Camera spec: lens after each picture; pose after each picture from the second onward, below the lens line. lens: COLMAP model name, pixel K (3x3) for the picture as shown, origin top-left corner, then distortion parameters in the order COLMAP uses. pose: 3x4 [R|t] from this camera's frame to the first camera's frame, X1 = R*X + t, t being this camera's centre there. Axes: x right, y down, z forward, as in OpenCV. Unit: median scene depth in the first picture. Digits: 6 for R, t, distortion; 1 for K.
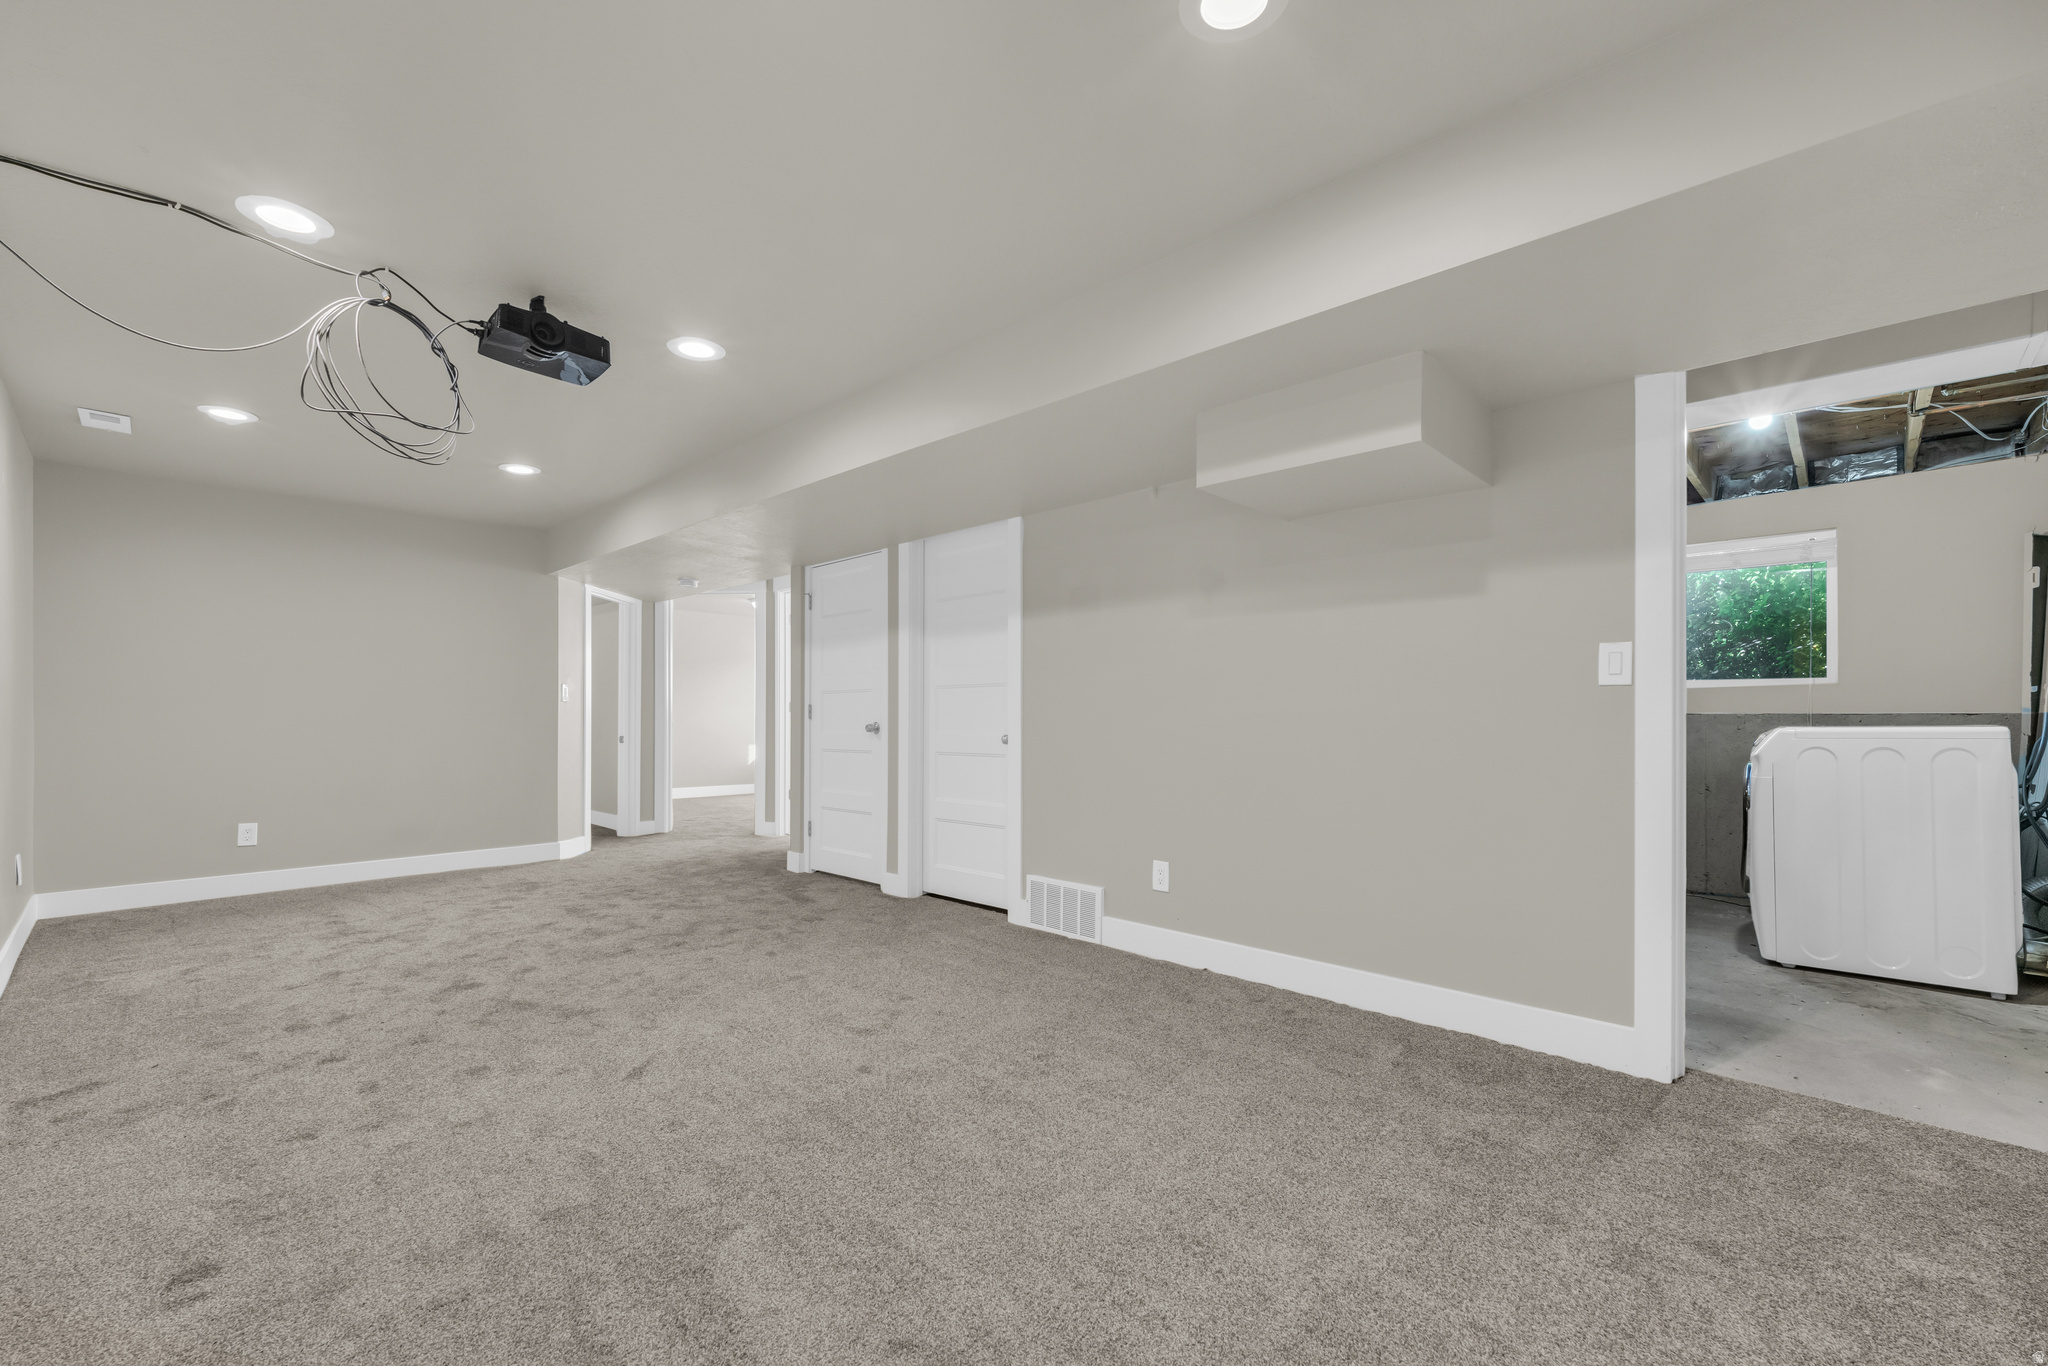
lens RADIAL K [[850.1, 0, 1022.2], [0, 850.1, 688.6], [0, 0, 1]] dist [-0.001216, -0.000150]
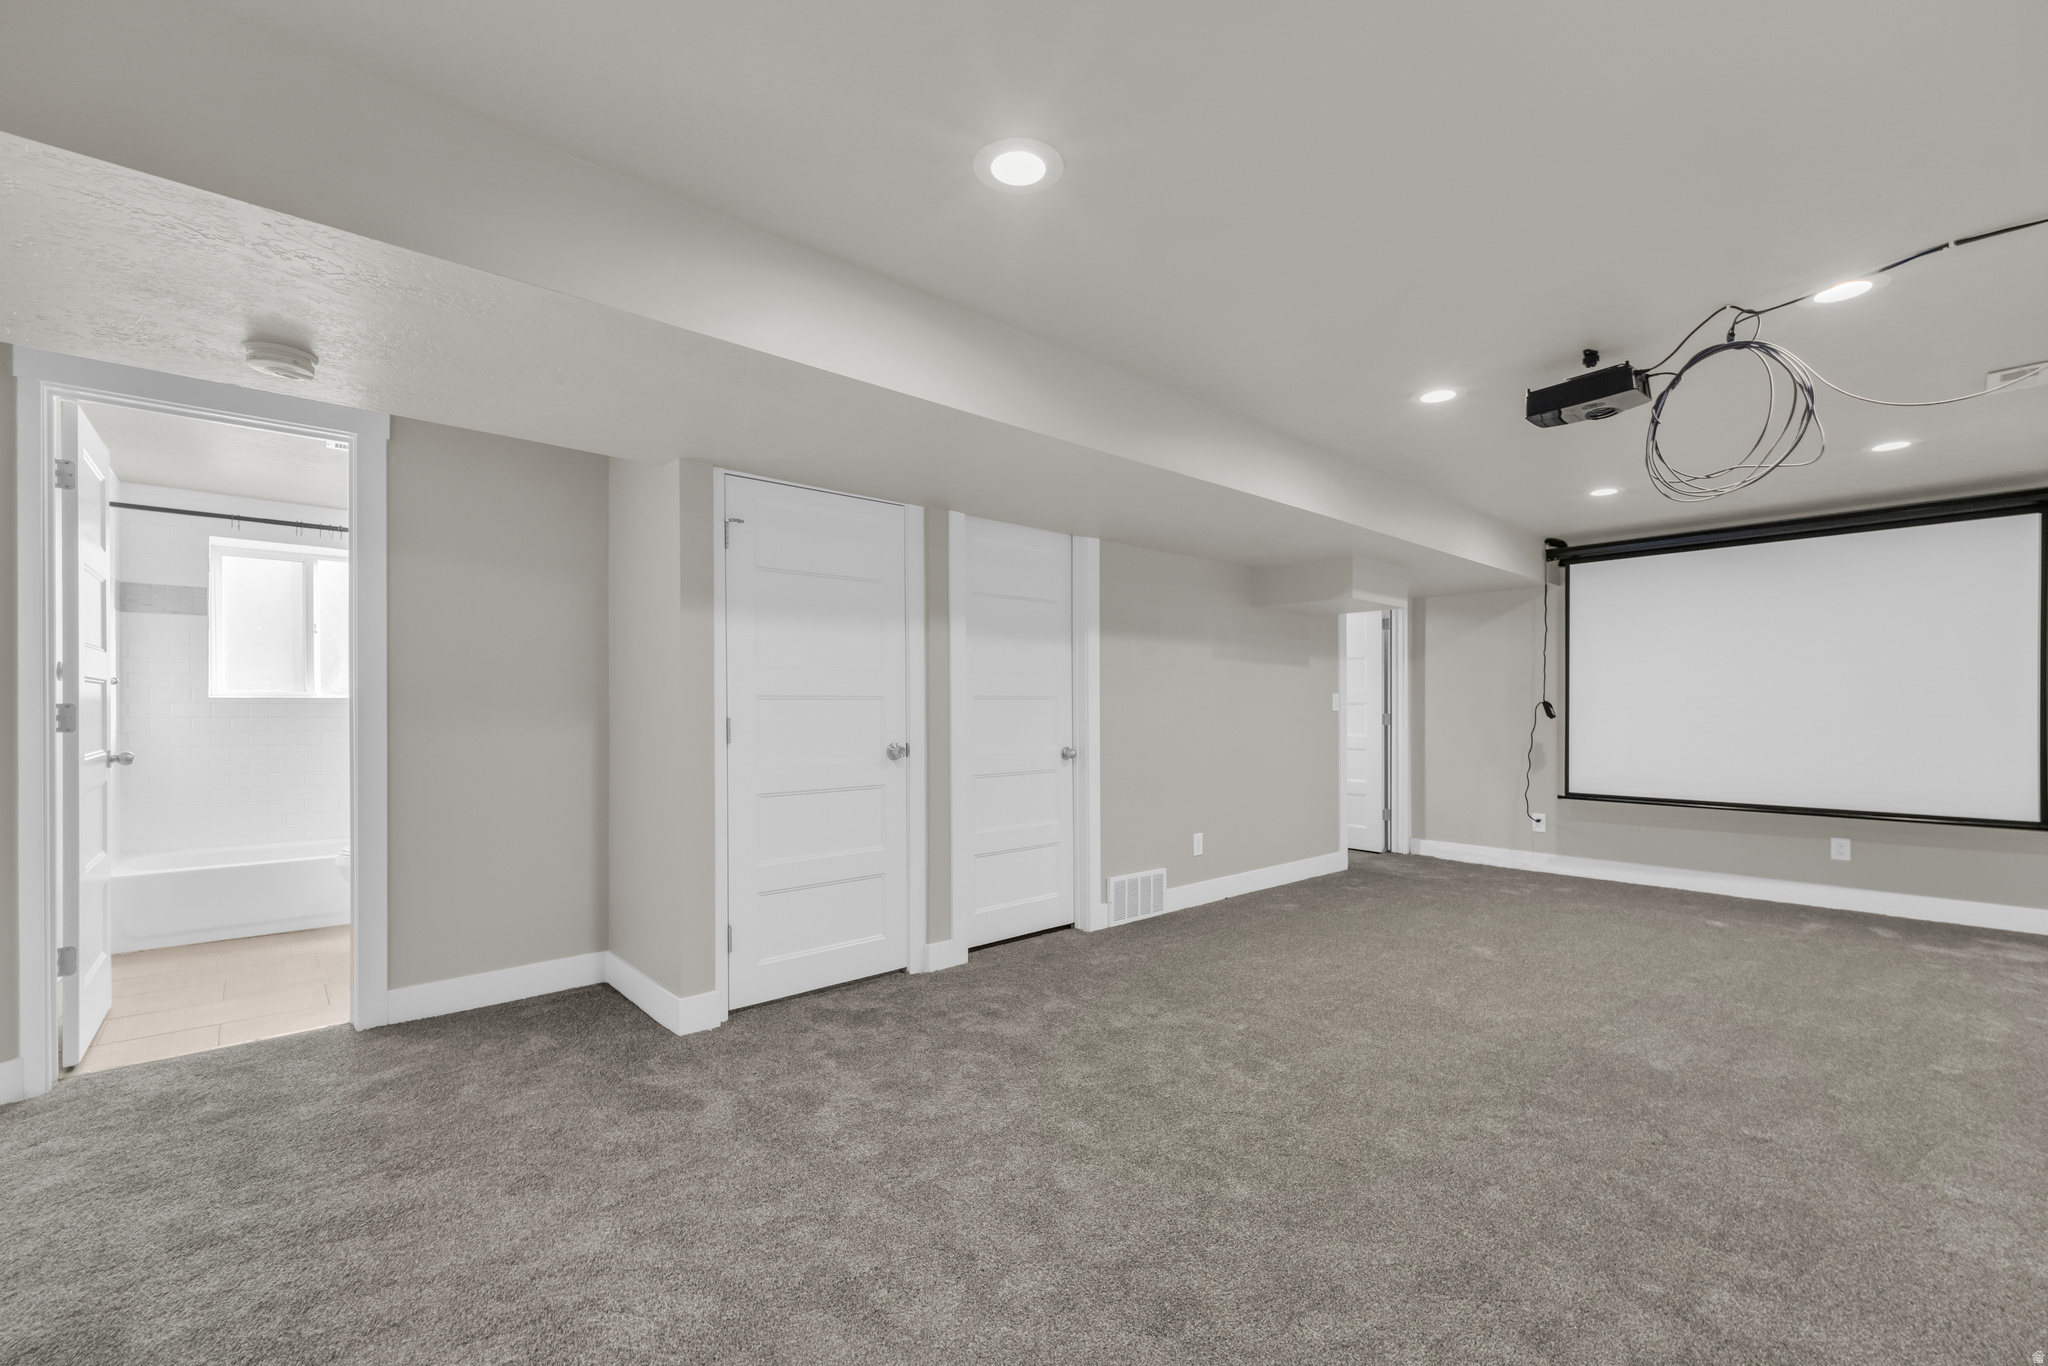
lens RADIAL K [[850.1, 0, 1022.2], [0, 850.1, 688.6], [0, 0, 1]] dist [-0.001216, -0.000150]
pose [[0.080370, 0.027691, 0.996380, -1.058372], [-0.028489, 0.999269, -0.025473, 0.010418], [-0.996358, -0.026339, 0.081100, 1.011601]]
